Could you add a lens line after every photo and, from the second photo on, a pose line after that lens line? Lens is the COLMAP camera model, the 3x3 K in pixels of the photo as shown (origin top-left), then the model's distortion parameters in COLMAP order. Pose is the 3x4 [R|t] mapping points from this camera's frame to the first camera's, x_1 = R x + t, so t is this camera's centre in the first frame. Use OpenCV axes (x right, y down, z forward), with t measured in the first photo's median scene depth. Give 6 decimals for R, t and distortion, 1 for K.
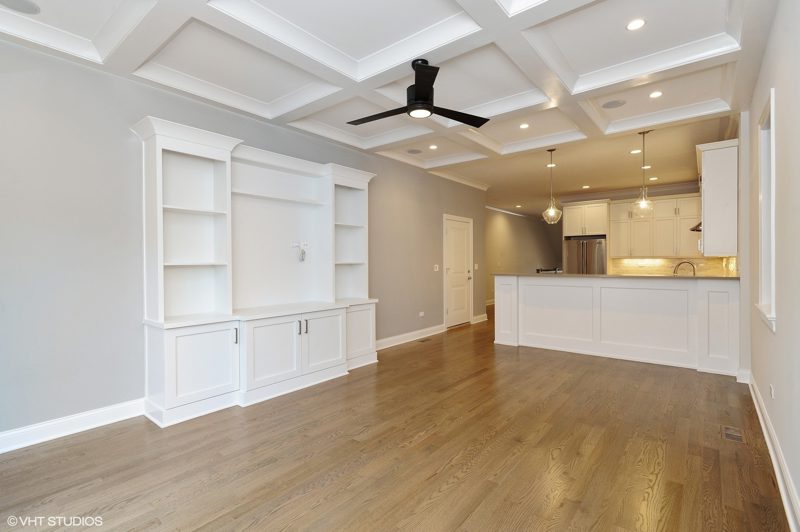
lens RADIAL K [[387.5, 0, 400.3], [0, 387.5, 265.7], [0, 0, 1]] dist [0.001338, 0.000398]
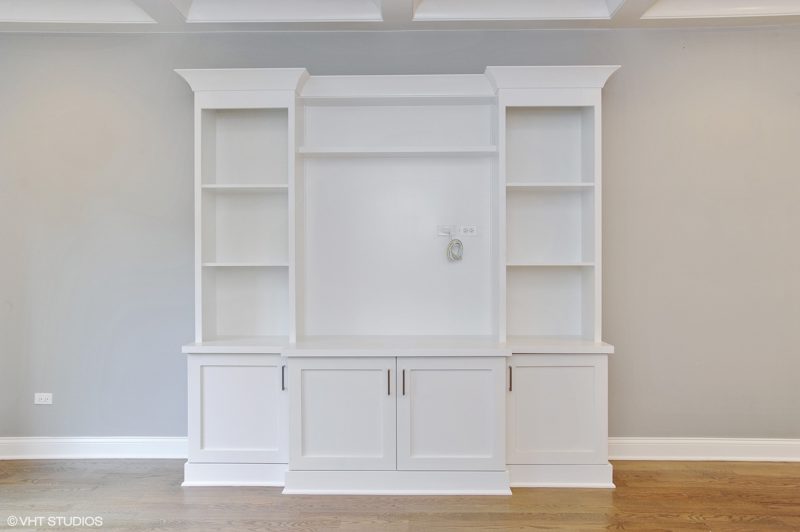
lens RADIAL K [[540.4, 0, 399.8], [0, 540.4, 261.3], [0, 0, 1]] dist [-0.001791, 0.006224]
pose [[0.609876, 0.009998, -0.792434, 0.339864], [-0.006688, 0.999950, 0.007469, -0.016951], [0.792468, 0.000744, 0.609913, 0.520384]]
